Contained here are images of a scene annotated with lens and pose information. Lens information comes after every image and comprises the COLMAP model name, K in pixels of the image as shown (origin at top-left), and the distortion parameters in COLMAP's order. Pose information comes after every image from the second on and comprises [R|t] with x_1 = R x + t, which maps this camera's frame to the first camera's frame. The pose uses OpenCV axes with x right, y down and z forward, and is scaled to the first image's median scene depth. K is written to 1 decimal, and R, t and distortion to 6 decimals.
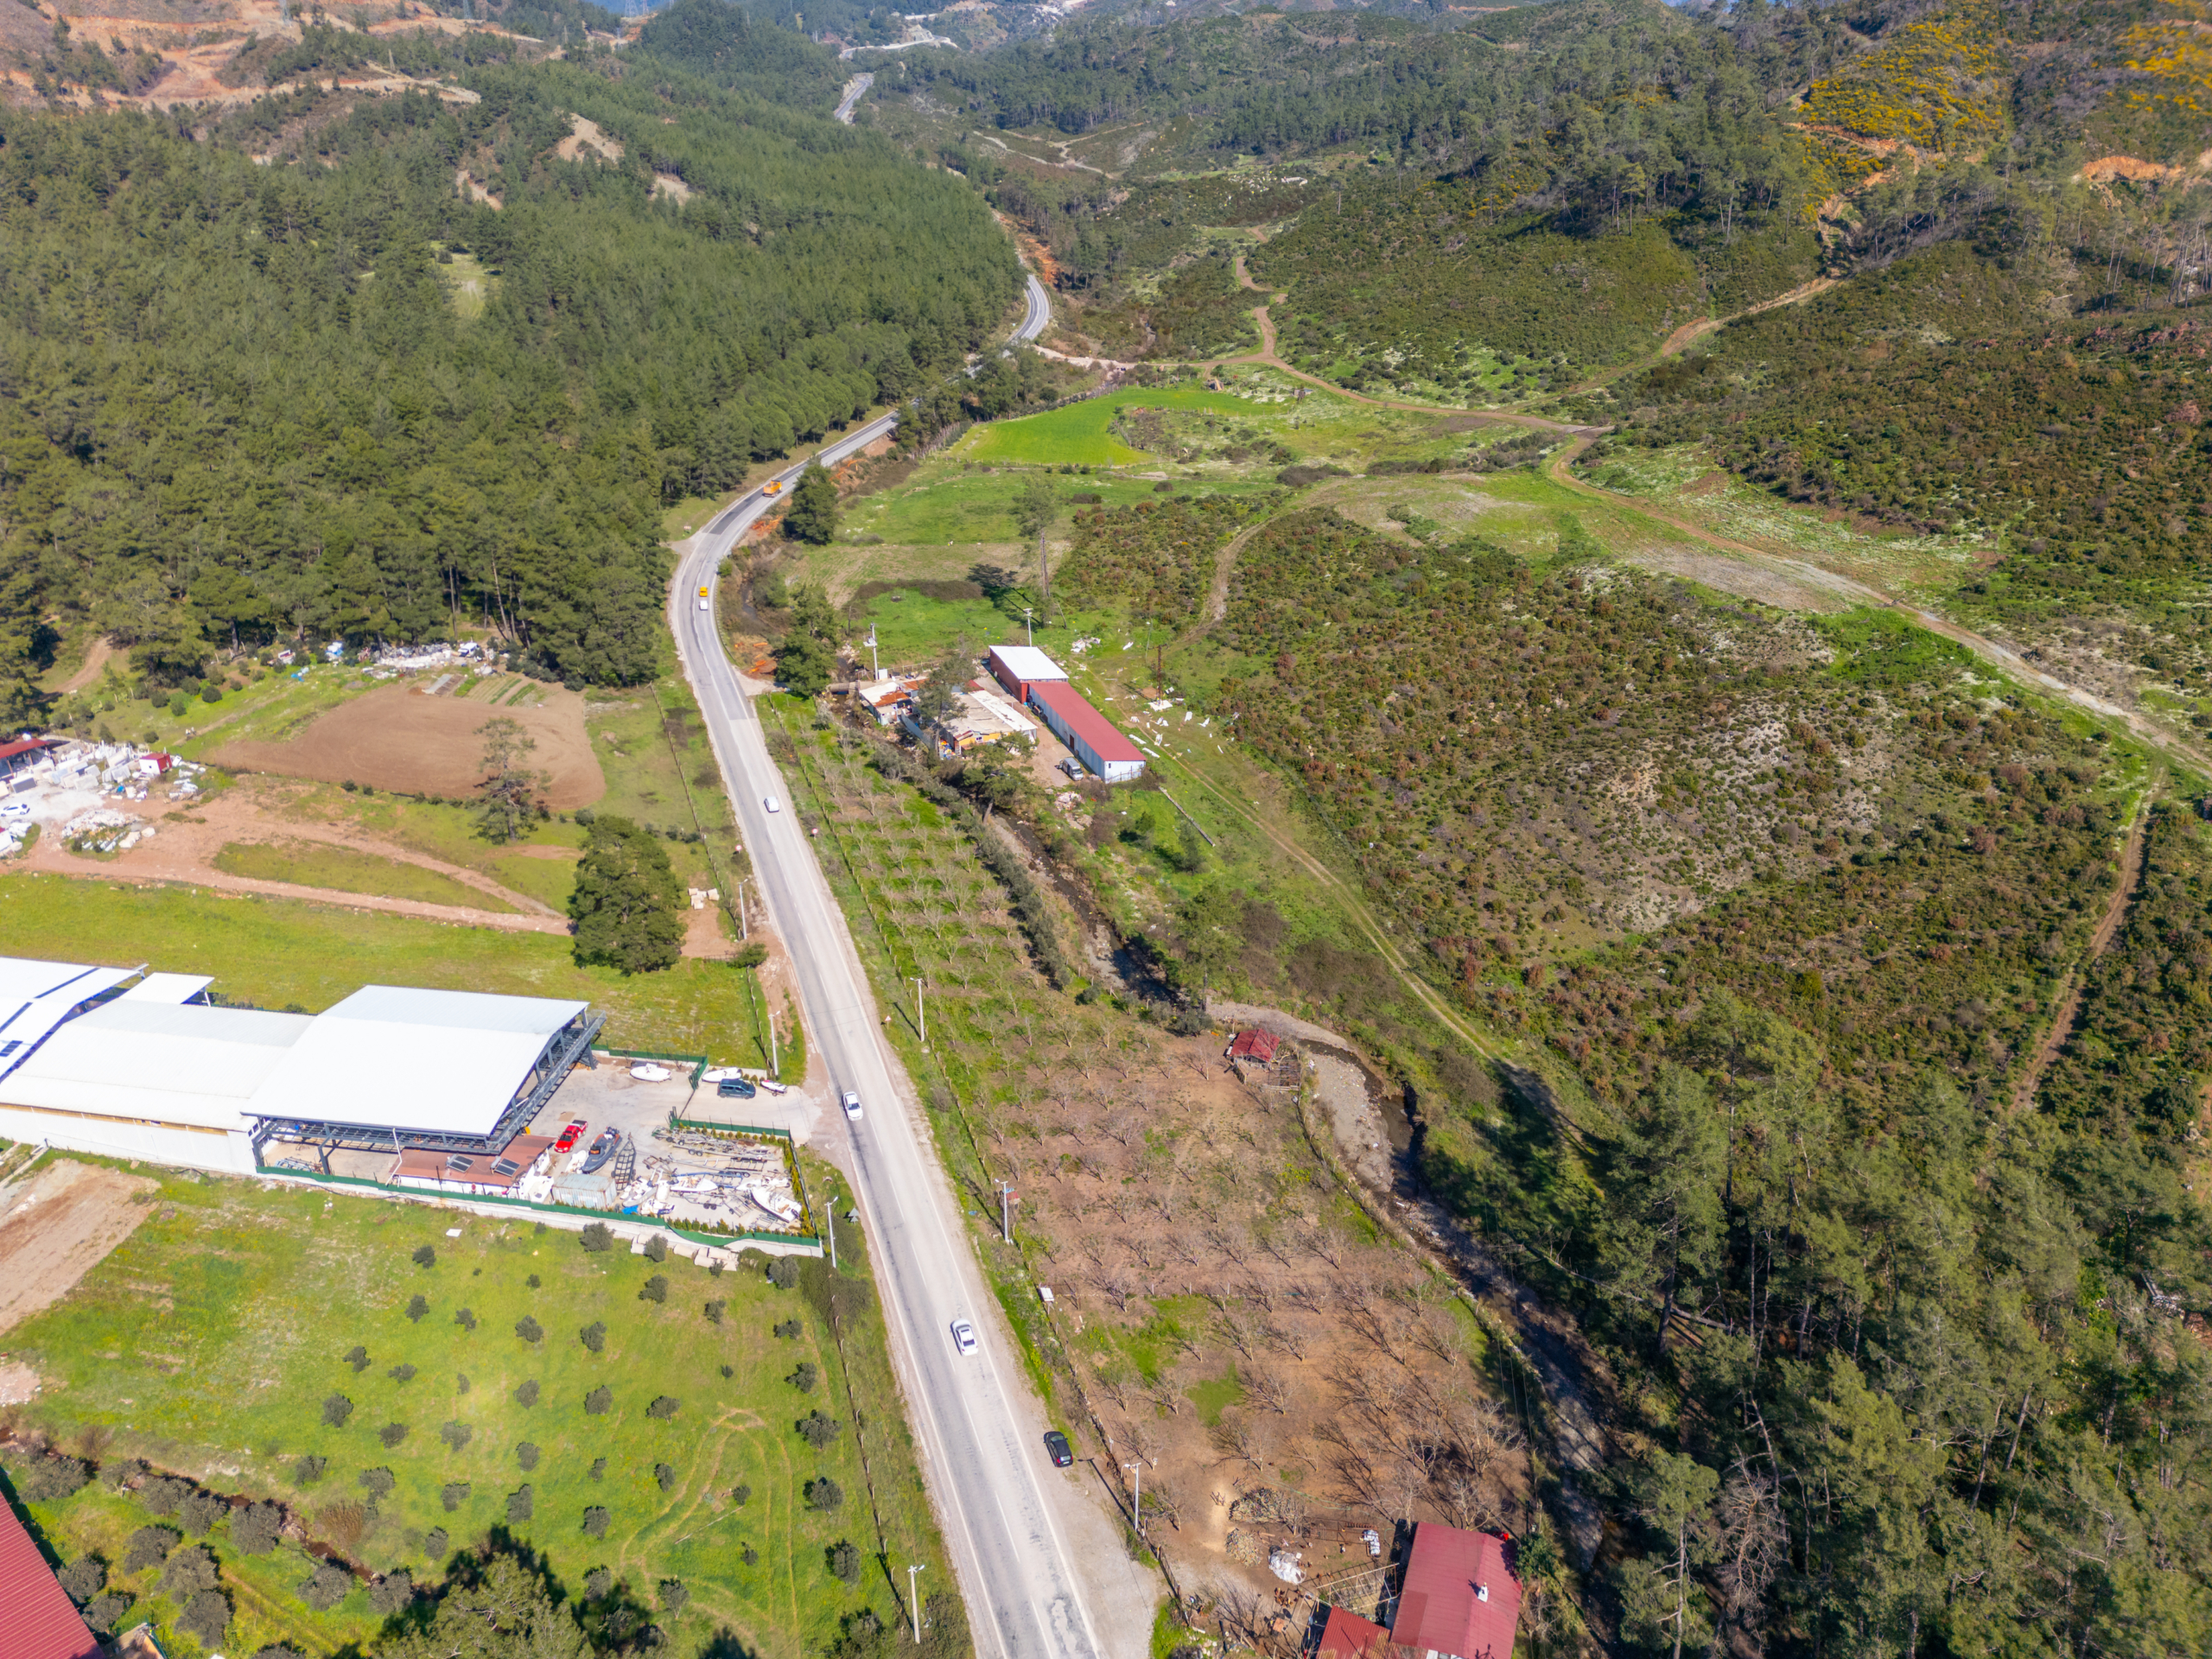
lens RADIAL K [[1548.1, 0, 1104.0], [0, 1548.1, 836.8], [0, 0, 1]] dist [0.063981, -0.056564]
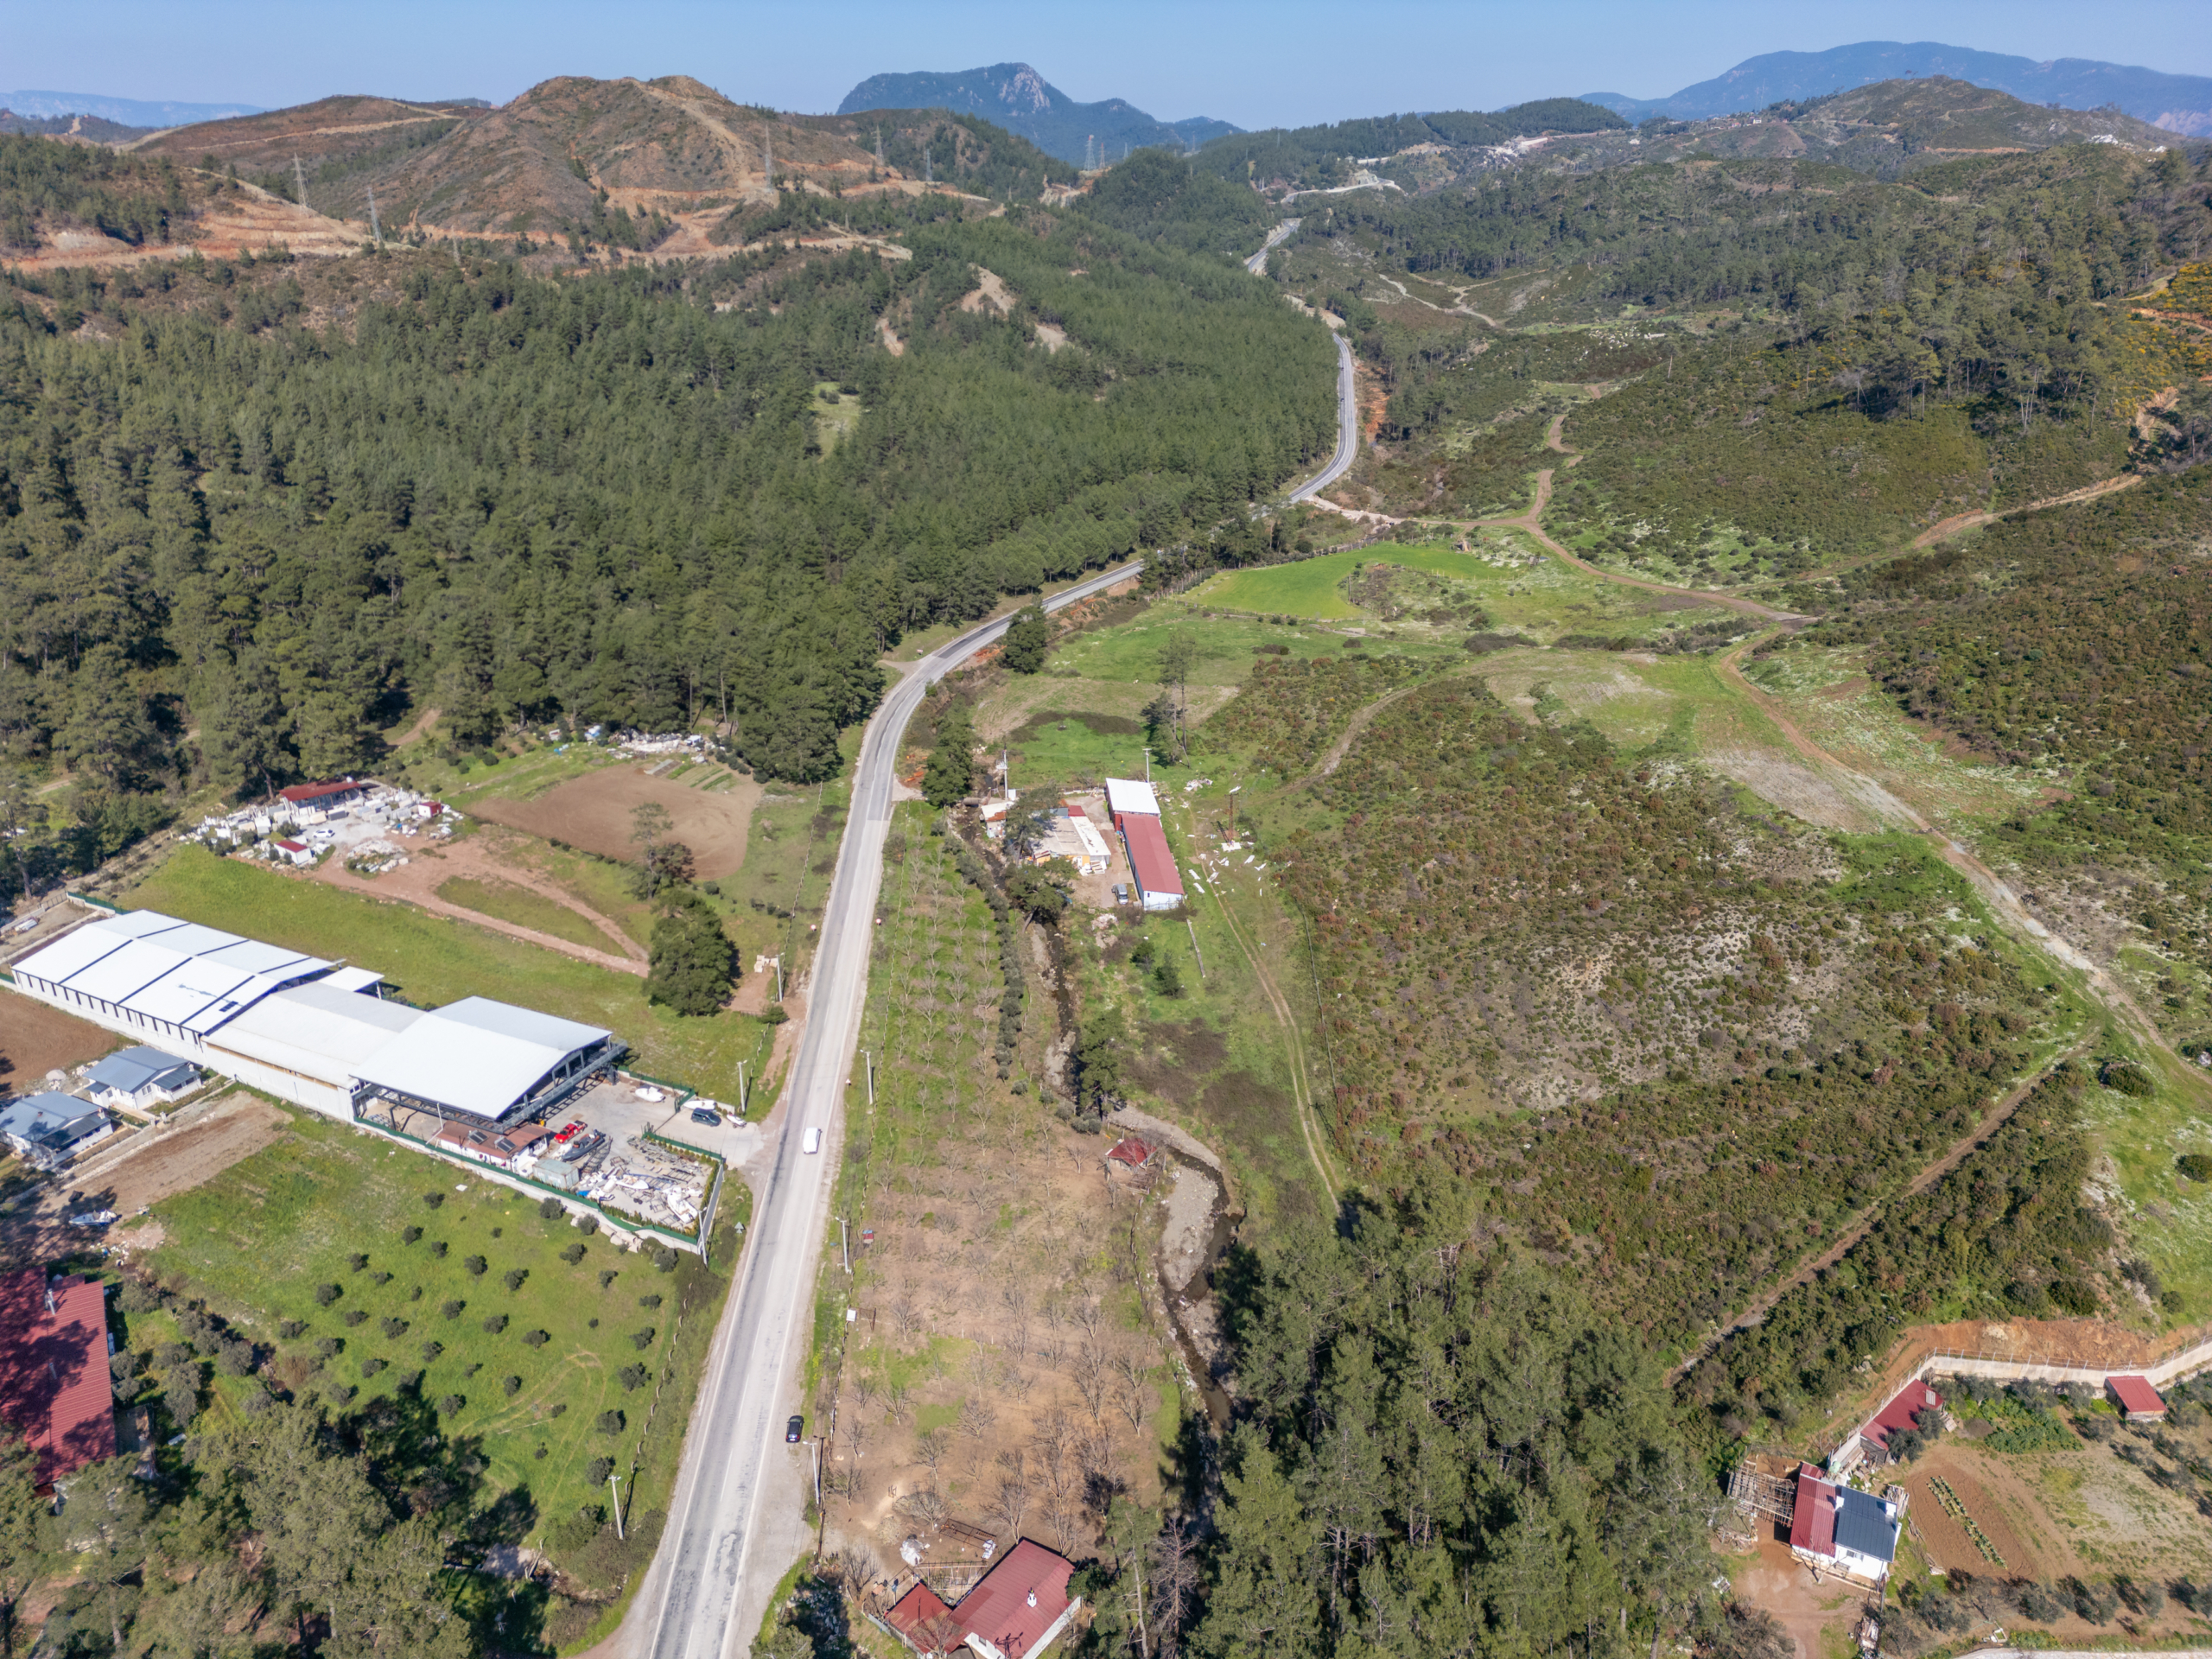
lens RADIAL K [[1545.9, 0, 1103.8], [0, 1545.9, 828.9], [0, 0, 1]] dist [0.078492, -0.074666]
pose [[0.960094, 0.107990, -0.257988, 0.239173], [-0.125946, 0.990562, -0.054072, -0.026725], [0.249714, 0.084407, 0.964634, -0.100792]]
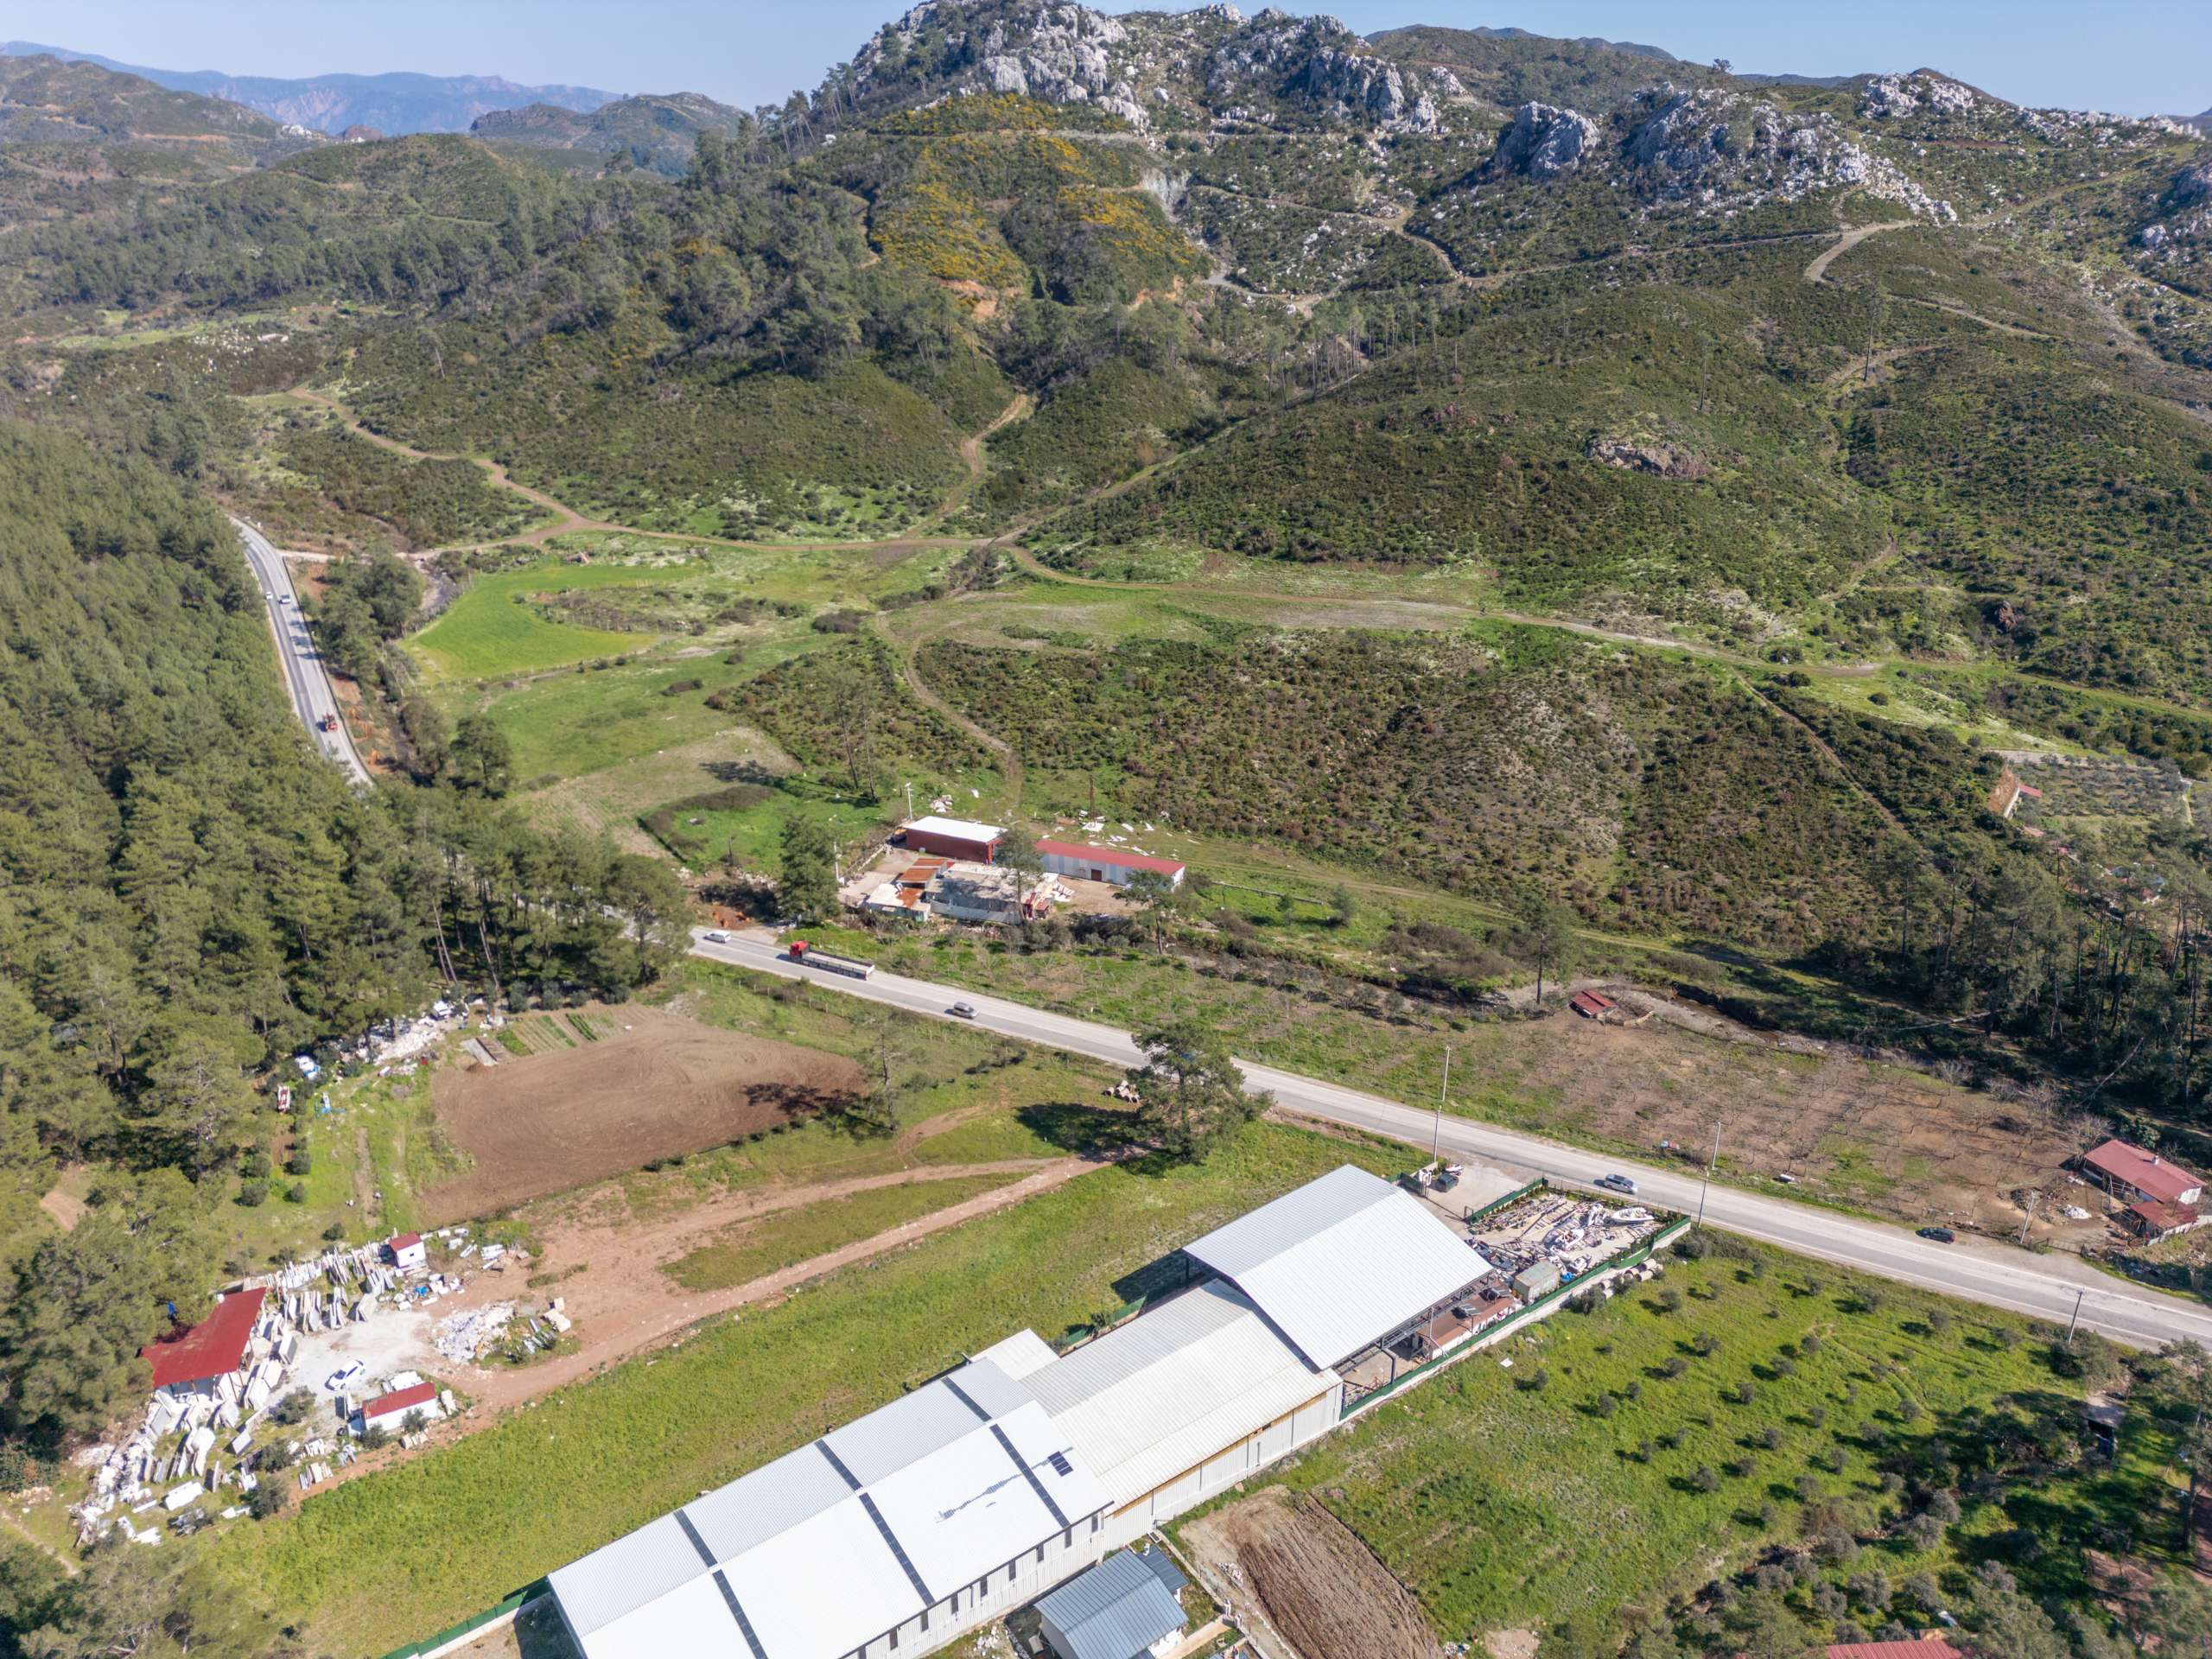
lens RADIAL K [[1543.1, 0, 1106.0], [0, 1543.1, 829.5], [0, 0, 1]] dist [0.079881, -0.075015]
pose [[0.703209, -0.286066, 0.650894, -0.699547], [0.326560, 0.943160, 0.061710, -0.152831], [-0.631550, 0.169161, 0.756657, 0.153597]]
